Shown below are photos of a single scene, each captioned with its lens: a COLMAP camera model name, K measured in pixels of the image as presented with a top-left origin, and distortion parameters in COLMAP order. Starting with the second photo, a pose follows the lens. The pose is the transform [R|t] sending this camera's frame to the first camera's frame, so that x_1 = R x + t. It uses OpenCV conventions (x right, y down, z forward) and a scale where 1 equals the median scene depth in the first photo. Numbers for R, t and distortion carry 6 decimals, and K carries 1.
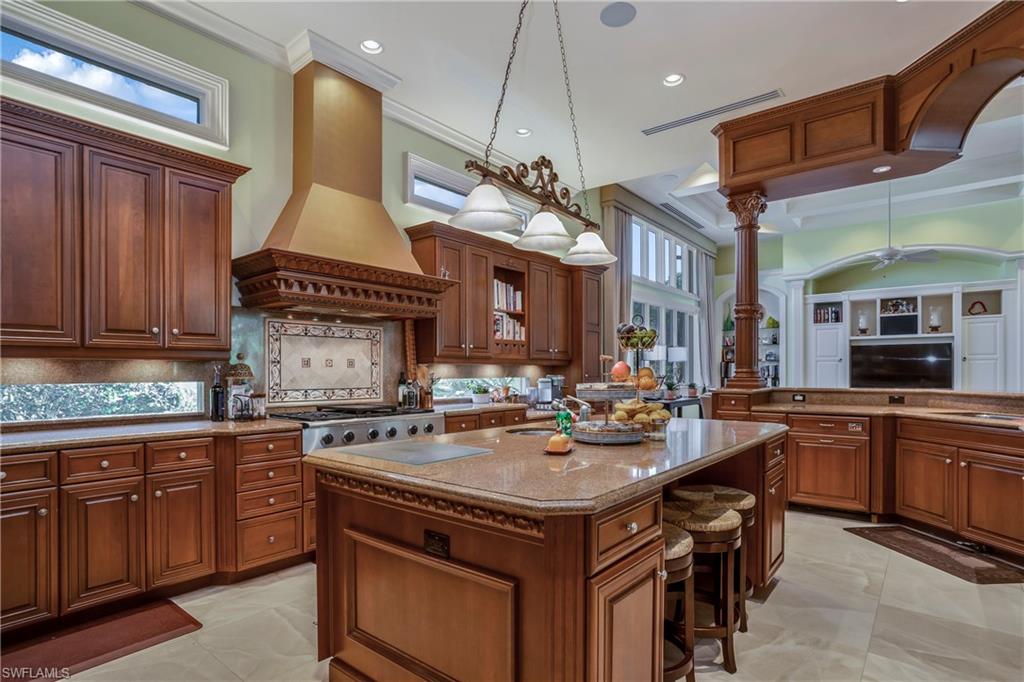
lens RADIAL K [[524.9, 0, 510.8], [0, 524.9, 372.3], [0, 0, 1]] dist [-0.003384, -0.000221]
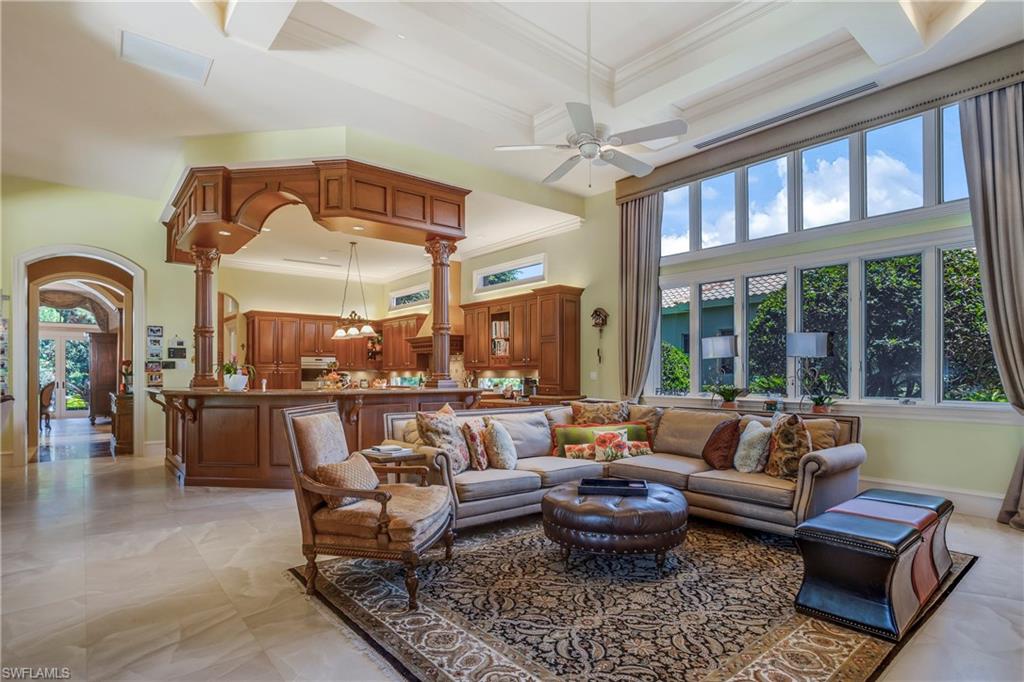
lens RADIAL K [[524.9, 0, 512.1], [0, 524.9, 369.9], [0, 0, 1]] dist [-0.003384, -0.000221]
pose [[-0.182347, -0.006694, -0.983211, 1.605508], [-0.001342, 0.999978, -0.006559, -0.004654], [0.983233, 0.000123, -0.182352, 1.329057]]
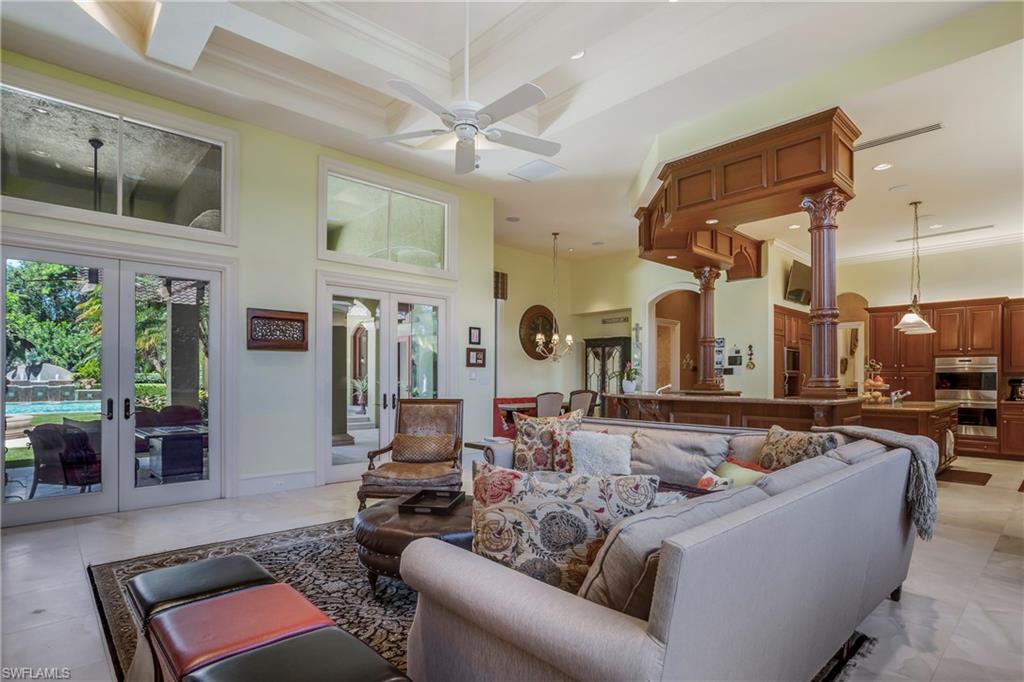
lens RADIAL K [[524.9, 0, 510.7], [0, 524.9, 377.0], [0, 0, 1]] dist [-0.003384, -0.000221]
pose [[-0.989490, -0.000965, 0.144601, 0.310474], [-0.001266, 0.999997, -0.001991, -0.003603], [-0.144599, -0.002153, -0.989488, 2.228728]]
